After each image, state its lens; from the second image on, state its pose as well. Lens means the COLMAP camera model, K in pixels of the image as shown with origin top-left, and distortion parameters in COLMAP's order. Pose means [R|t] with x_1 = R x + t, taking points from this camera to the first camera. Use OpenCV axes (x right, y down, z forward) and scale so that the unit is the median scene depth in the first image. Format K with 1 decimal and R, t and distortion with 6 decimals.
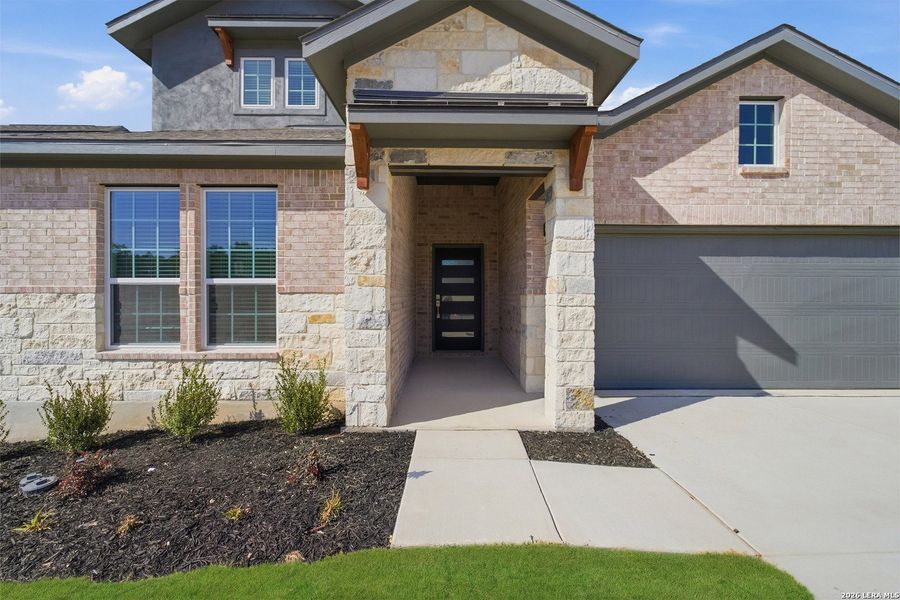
lens RADIAL K [[353.4, 0, 450.0], [0, 353.4, 300.0], [0, 0, 1]] dist [0.045825, -0.017447]
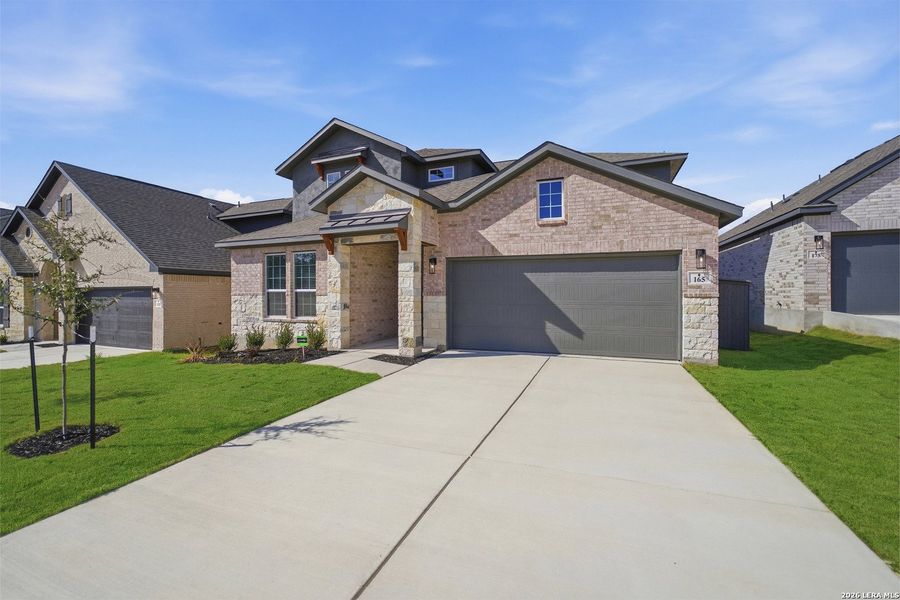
lens RADIAL K [[367.7, 0, 448.9], [0, 367.7, 298.6], [0, 0, 1]] dist [-0.003554, 0.000136]
pose [[0.917269, 0.003842, -0.398251, 1.187797], [-0.002503, 0.999989, 0.003883, -0.008425], [0.398261, -0.002565, 0.917268, -0.805196]]
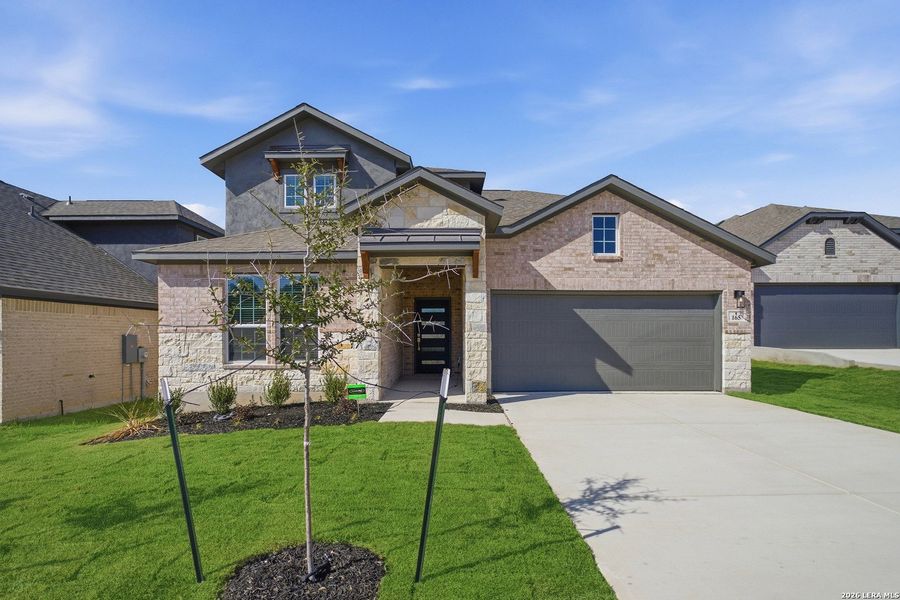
lens RADIAL K [[391.3, 0, 446.1], [0, 391.3, 344.8], [0, 0, 1]] dist [0.002605, 0.000211]
pose [[0.999615, -0.001437, -0.027701, 0.192048], [0.001707, 0.999951, 0.009734, 0.023737], [0.027686, -0.009778, 0.999569, -0.865003]]
